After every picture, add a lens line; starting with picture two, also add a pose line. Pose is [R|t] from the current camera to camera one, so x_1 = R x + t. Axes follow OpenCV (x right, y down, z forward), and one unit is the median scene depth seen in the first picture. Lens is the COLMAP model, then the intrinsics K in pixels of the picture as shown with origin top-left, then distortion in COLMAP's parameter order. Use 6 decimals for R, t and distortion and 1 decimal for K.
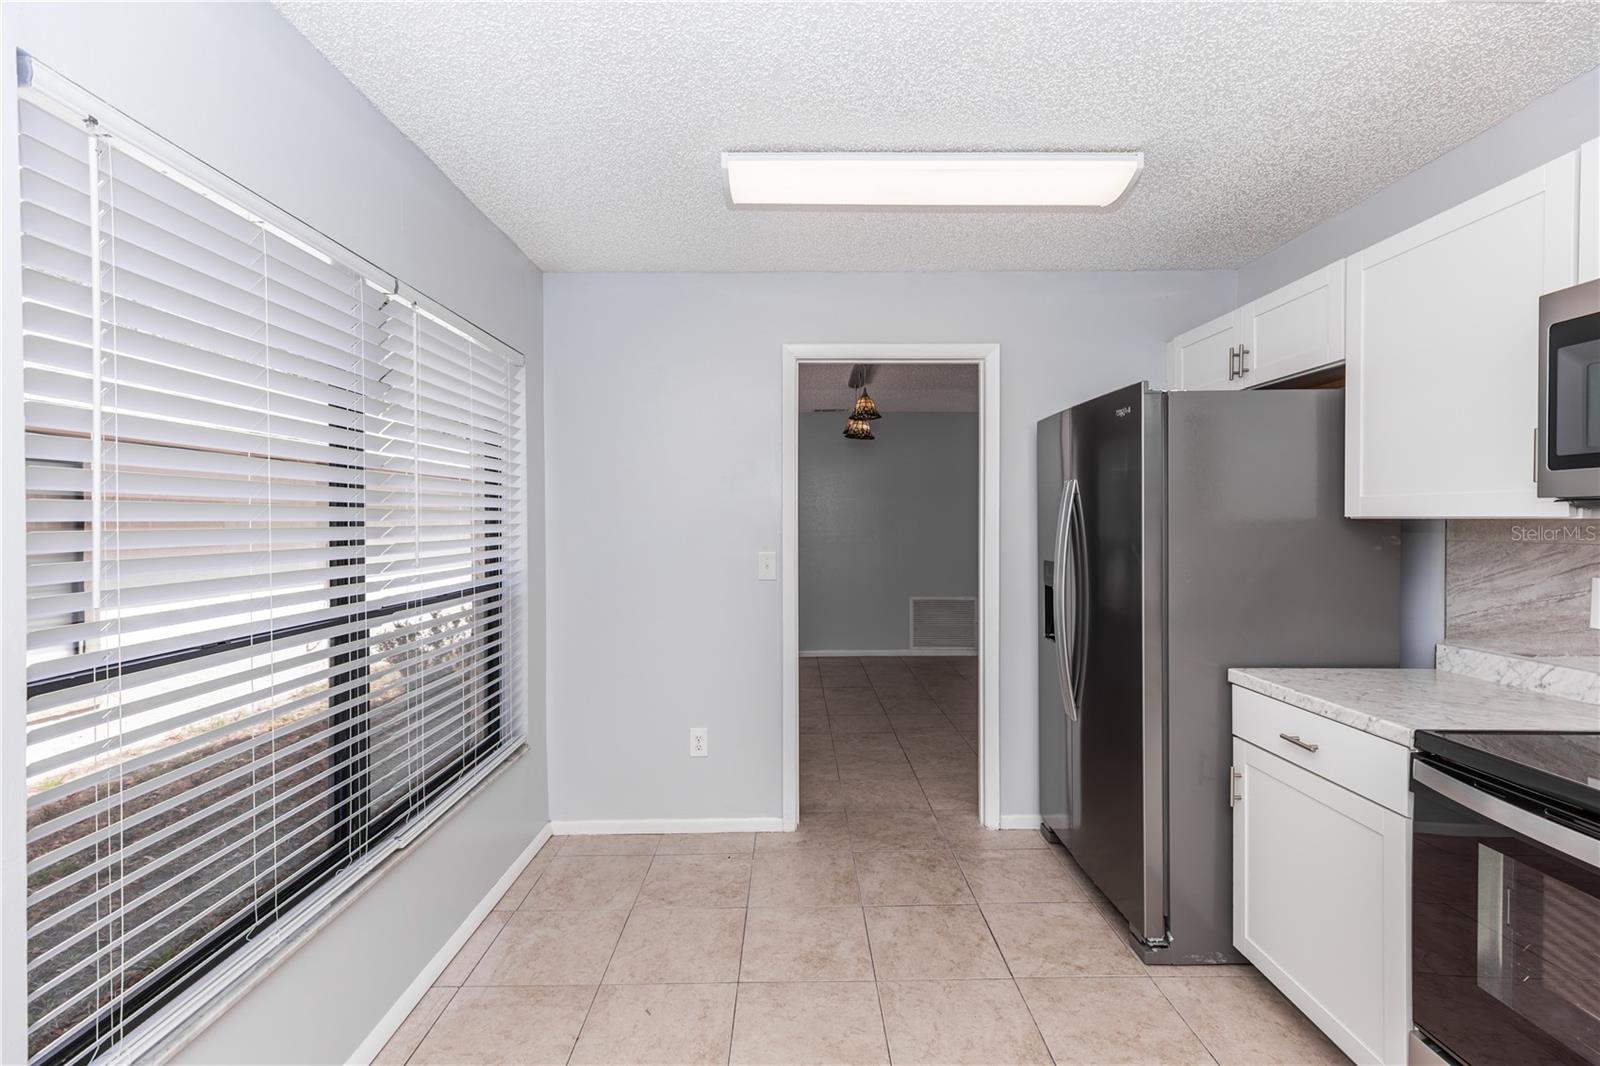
lens RADIAL K [[708.5, 0, 804.4], [0, 708.5, 527.9], [0, 0, 1]] dist [0.003428, 0.000854]
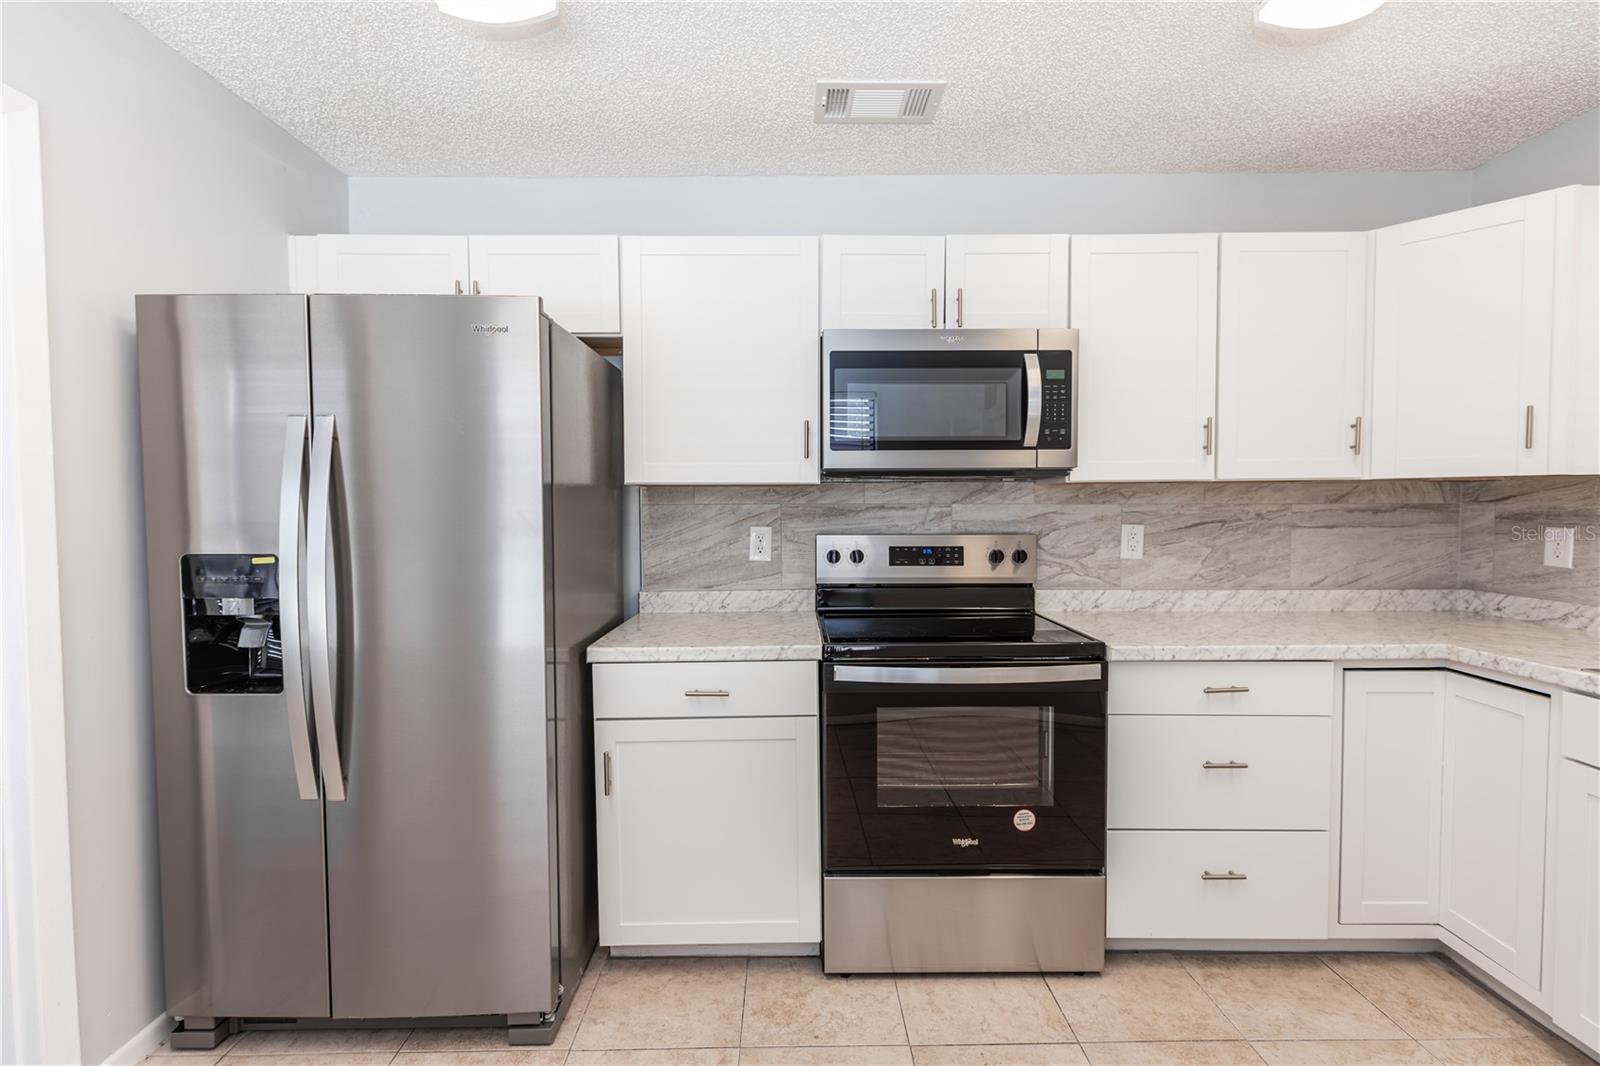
lens RADIAL K [[708.5, 0, 806.2], [0, 708.5, 525.6], [0, 0, 1]] dist [0.003428, 0.000854]
pose [[-0.001176, -0.032305, 0.999477, -0.323896], [0.016428, 0.999343, 0.032320, 0.019753], [-0.999864, 0.016457, -0.000644, 0.787731]]
